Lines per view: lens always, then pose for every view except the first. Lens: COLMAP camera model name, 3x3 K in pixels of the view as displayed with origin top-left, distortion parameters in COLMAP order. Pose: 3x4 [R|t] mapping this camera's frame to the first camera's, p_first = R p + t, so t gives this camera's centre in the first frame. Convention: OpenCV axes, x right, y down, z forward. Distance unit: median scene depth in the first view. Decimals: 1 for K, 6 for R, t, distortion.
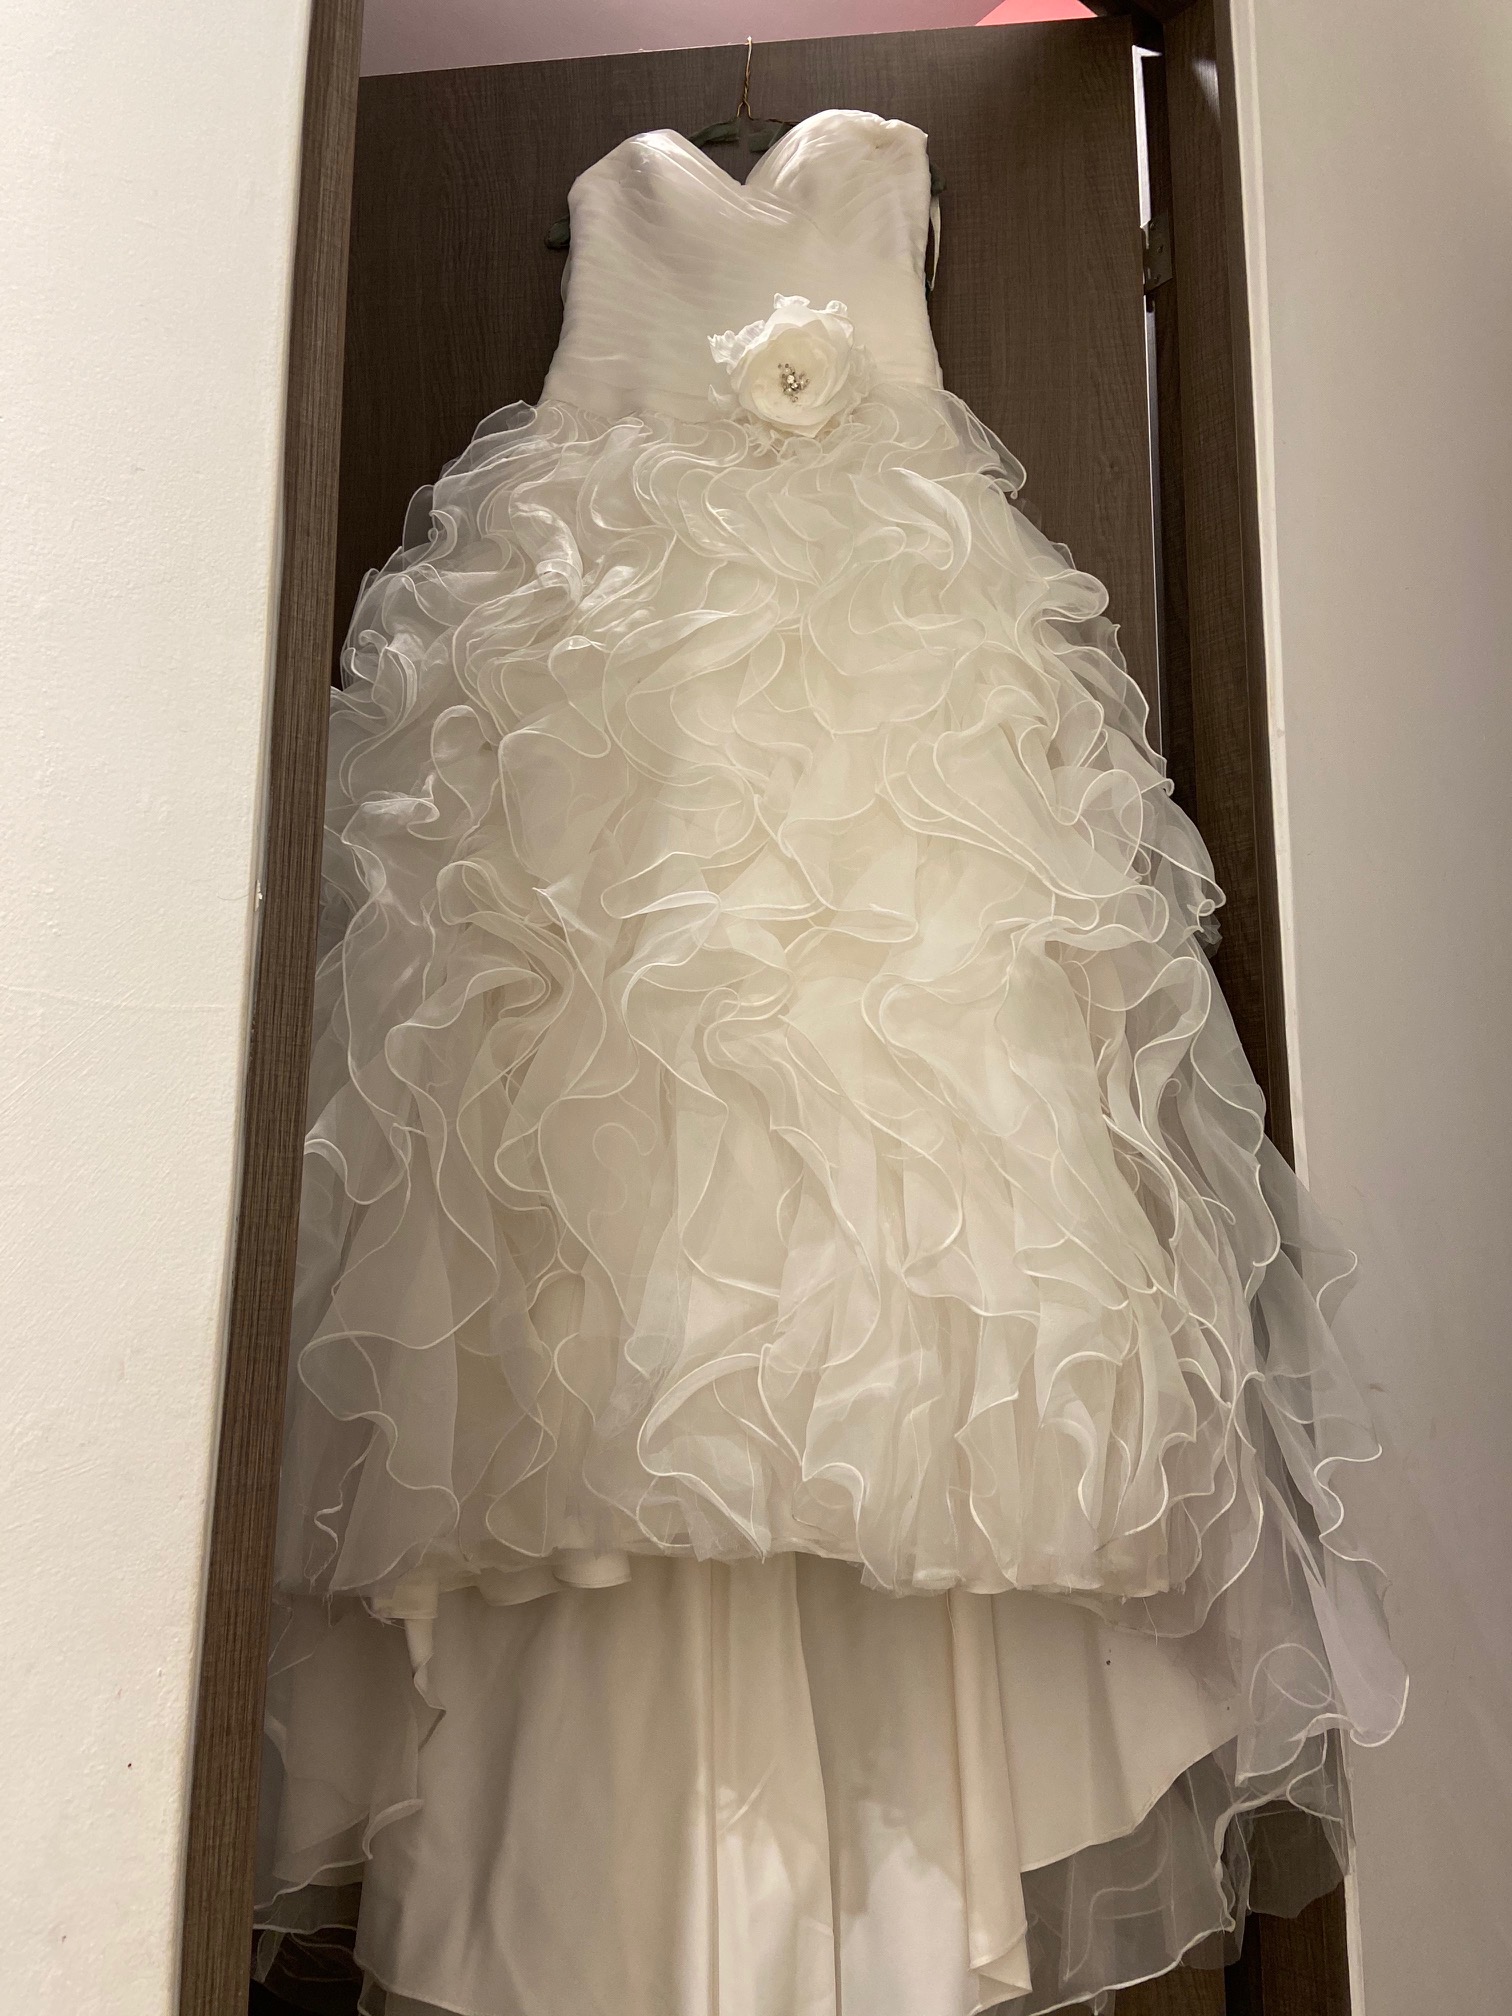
lens RADIAL K [[1501.0, 0, 752.5], [0, 1501.0, 1006.9], [0, 0, 1]] dist [0.076085, -0.041584]
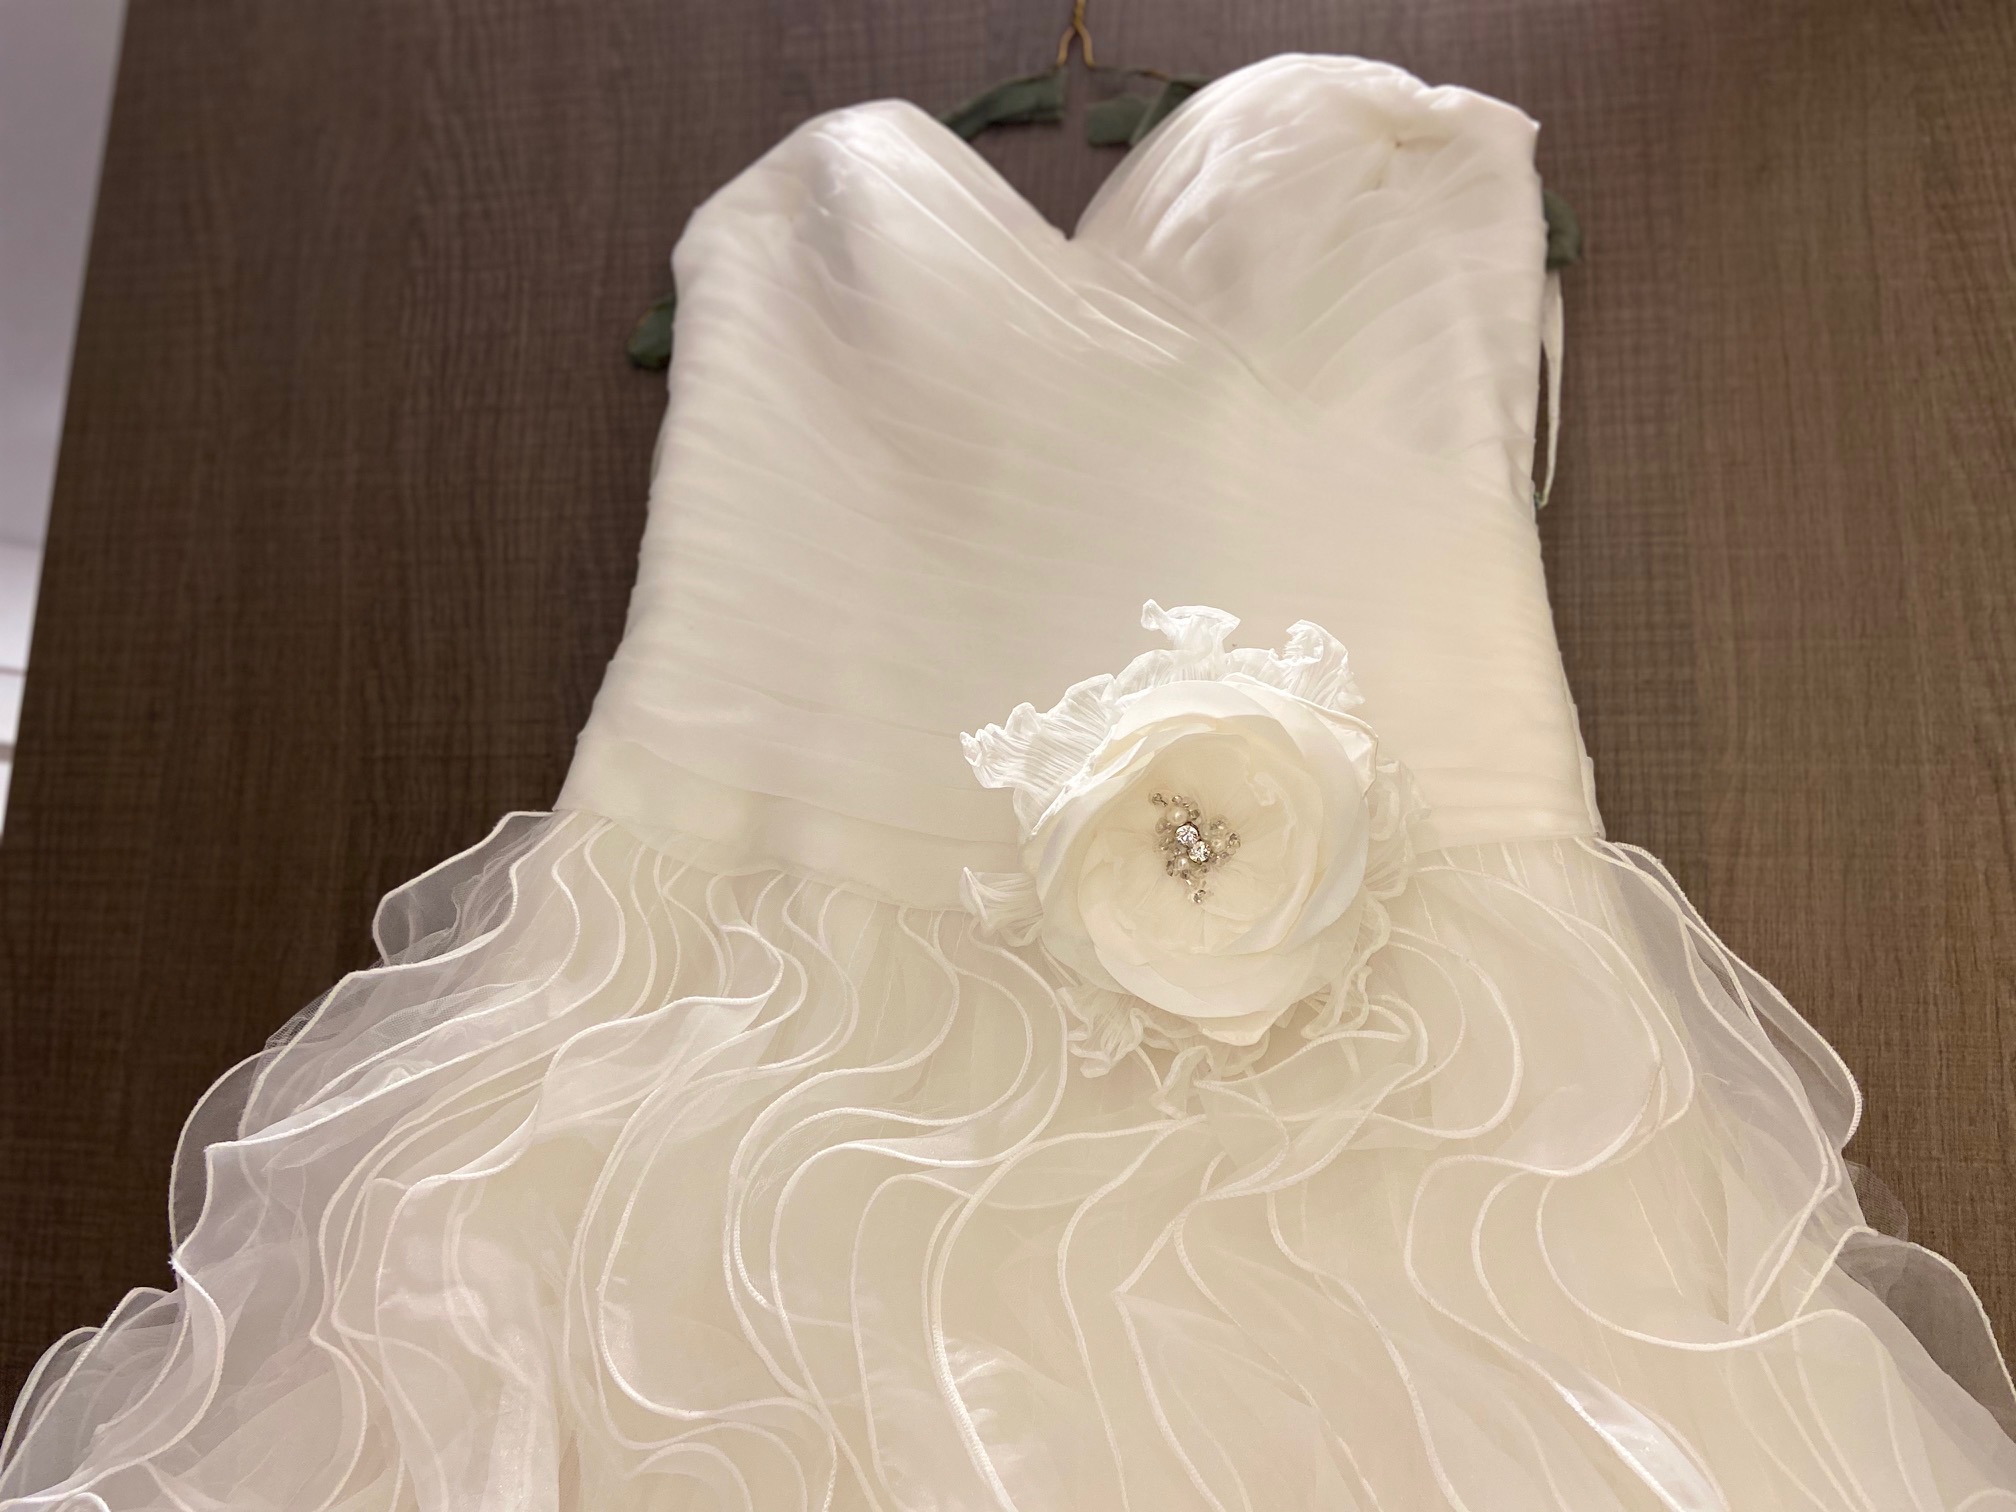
lens RADIAL K [[1501.0, 0, 1001.8], [0, 1501.0, 761.8], [0, 0, 1]] dist [0.076085, -0.041584]
pose [[0.997740, 0.009688, -0.066486, 0.004088], [-0.009024, 0.999906, 0.010278, -0.406547], [0.066580, -0.009655, 0.997734, 0.594674]]
